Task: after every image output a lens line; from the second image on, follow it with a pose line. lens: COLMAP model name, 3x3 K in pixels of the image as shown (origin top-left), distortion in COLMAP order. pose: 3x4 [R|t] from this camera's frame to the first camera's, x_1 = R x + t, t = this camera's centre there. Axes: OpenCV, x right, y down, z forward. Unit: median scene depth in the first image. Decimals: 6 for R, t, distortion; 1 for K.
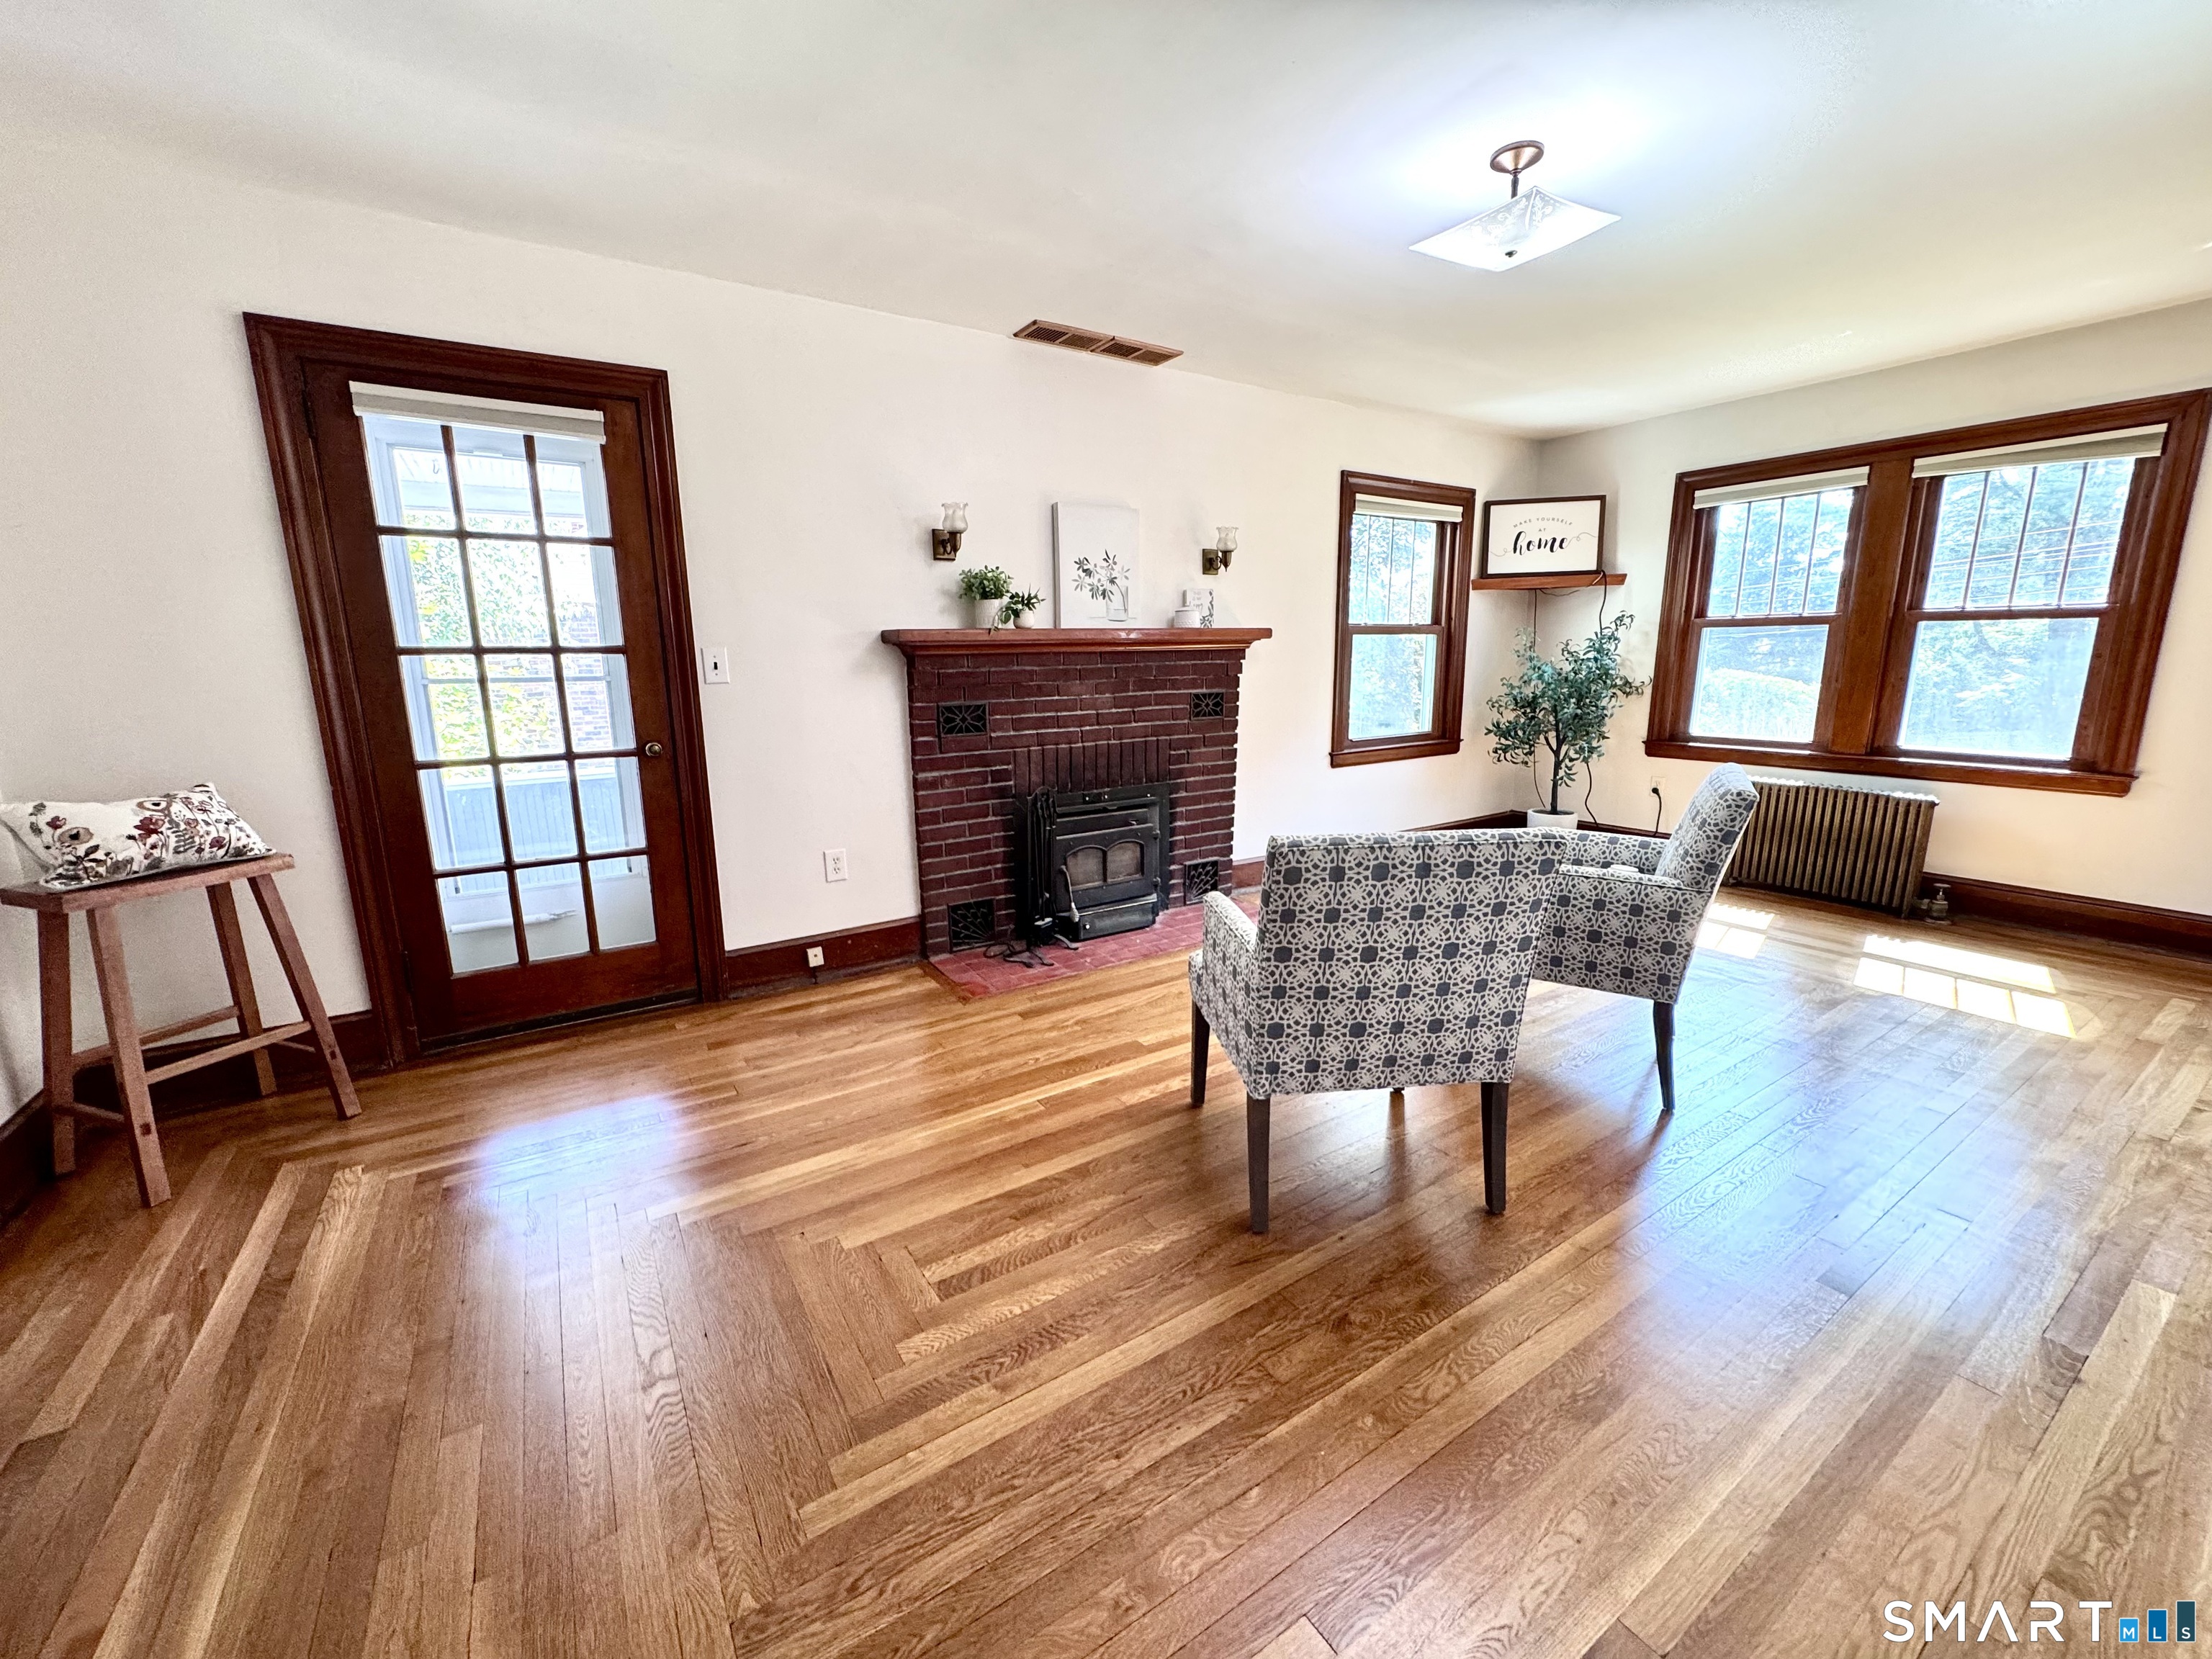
lens RADIAL K [[885.1, 0, 1109.7], [0, 885.1, 828.9], [0, 0, 1]] dist [-0.001165, 0.000325]
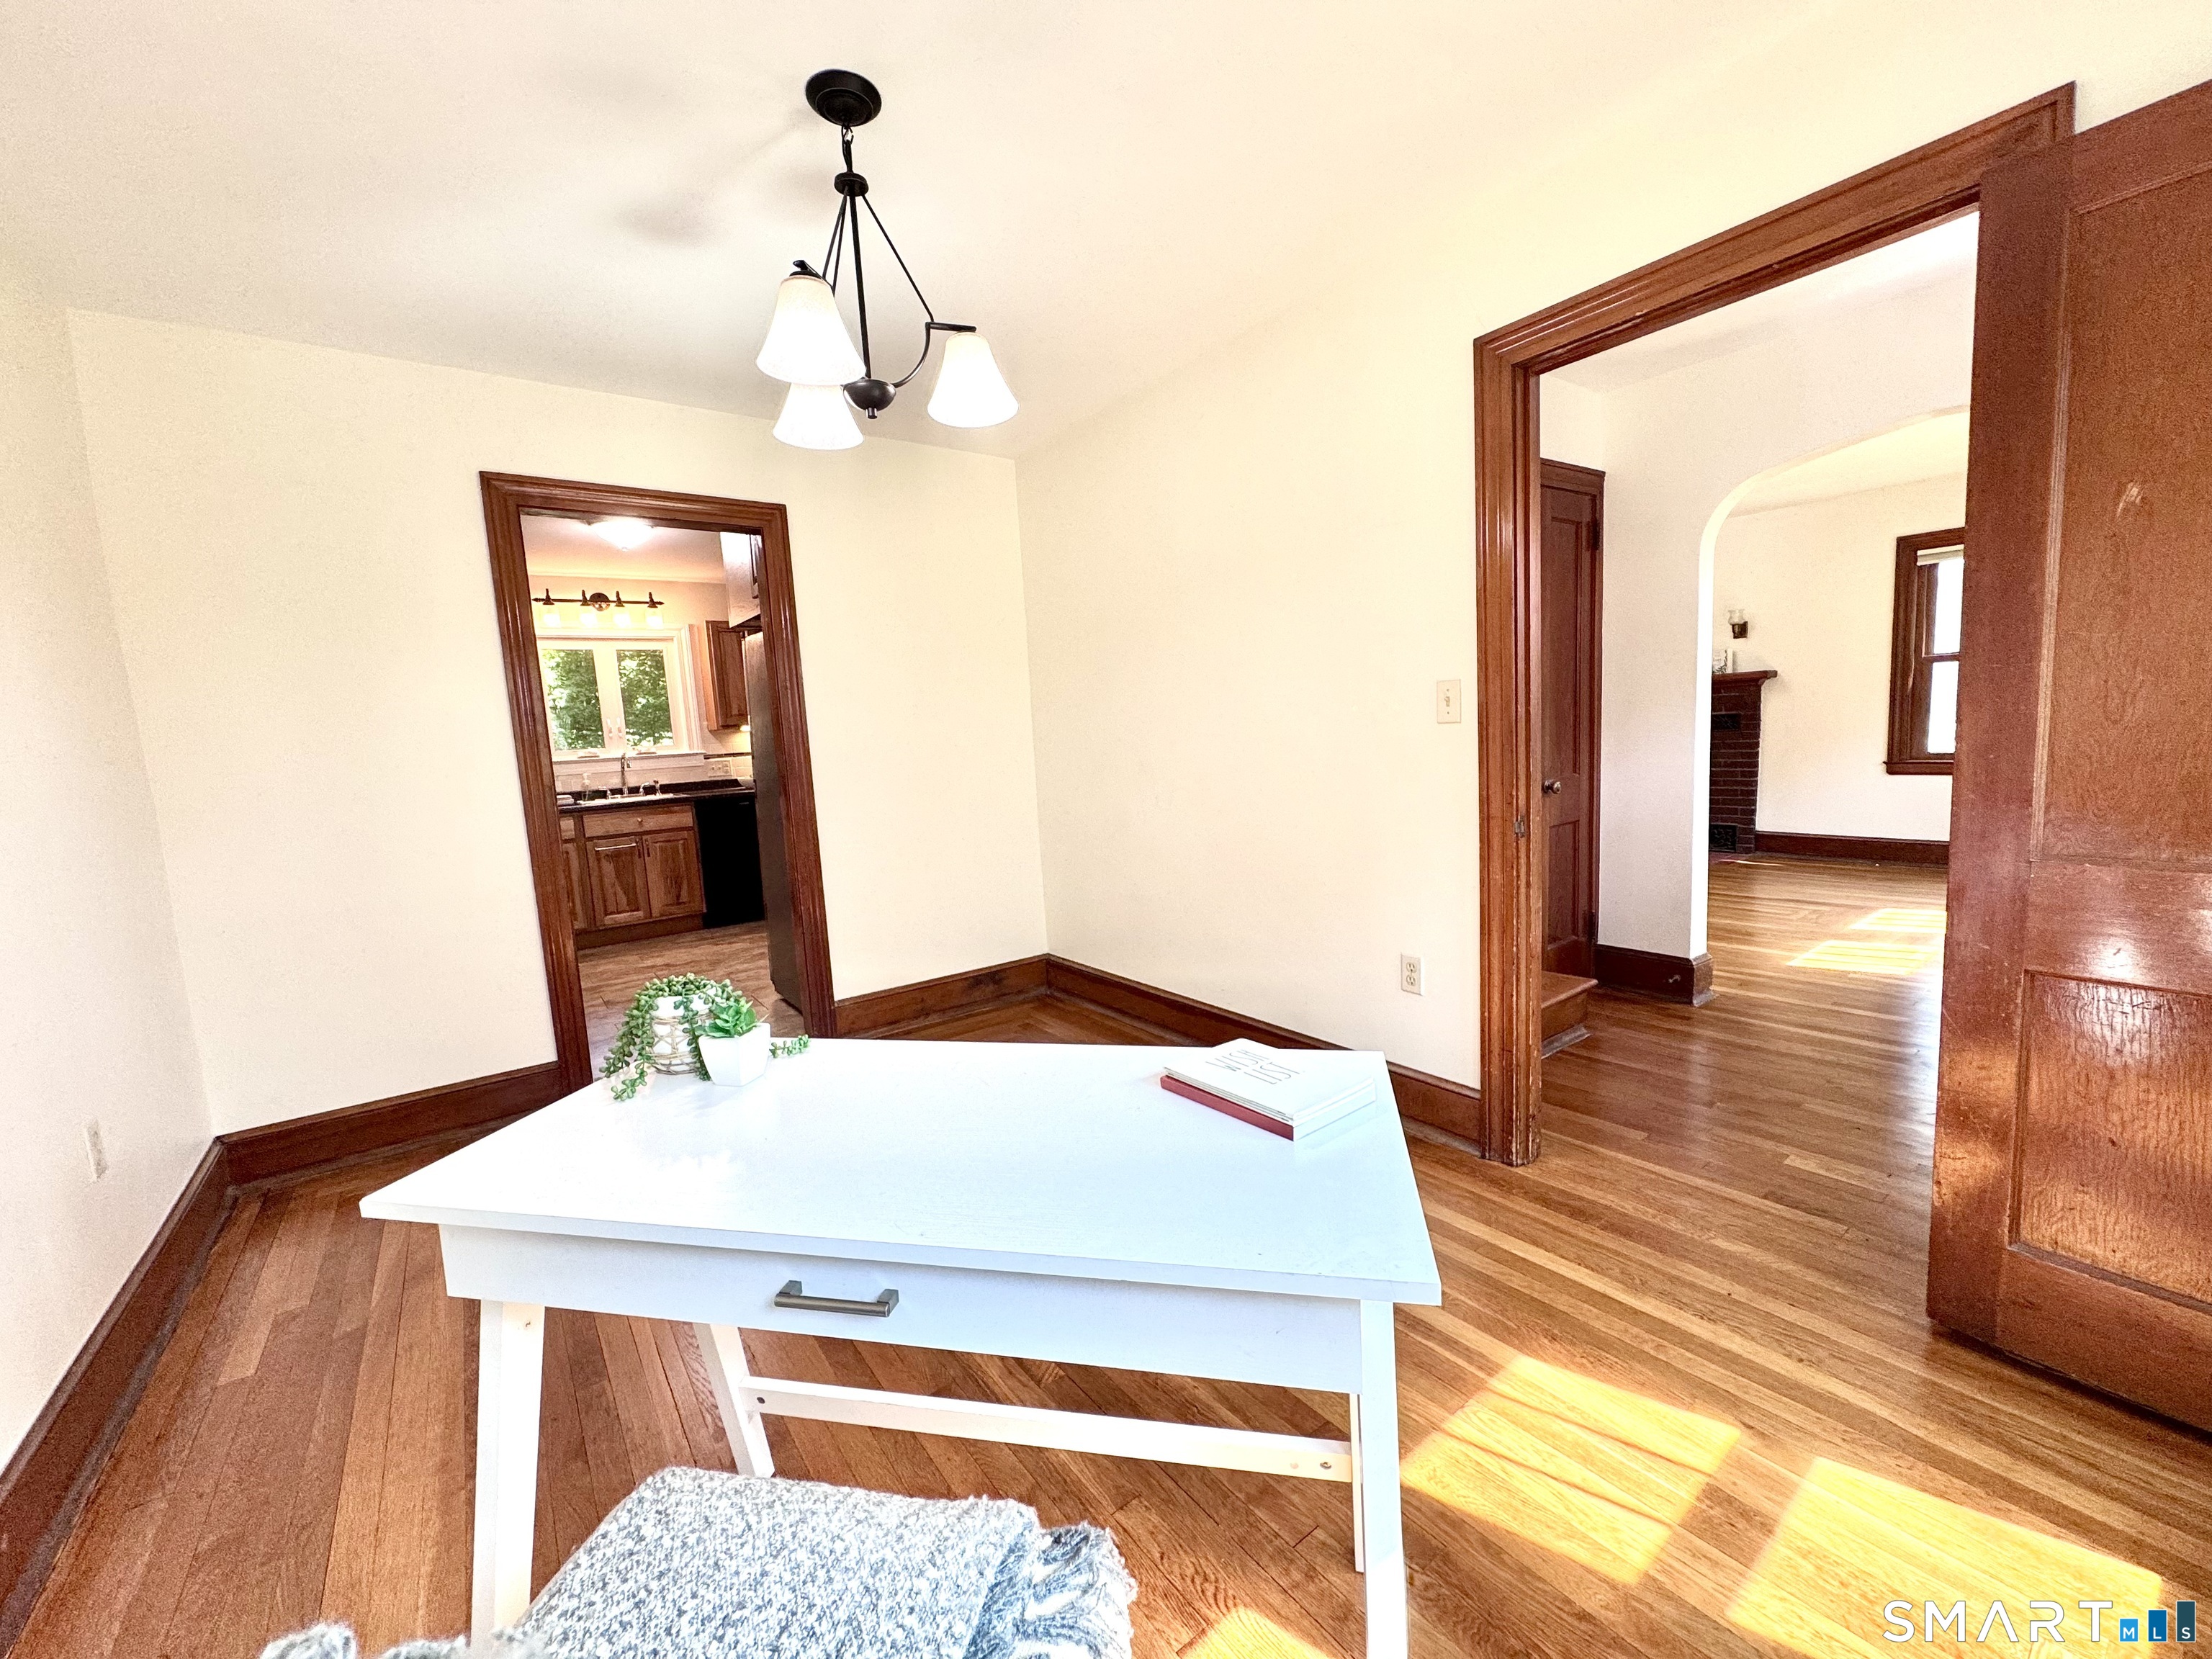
lens RADIAL K [[885.1, 0, 1107.6], [0, 885.1, 825.9], [0, 0, 1]] dist [-0.001165, 0.000325]
pose [[0.069952, 0.121813, -0.990085, 1.785462], [-0.136869, 0.984302, 0.111432, 0.016818], [0.988116, 0.127717, 0.085526, -0.207719]]
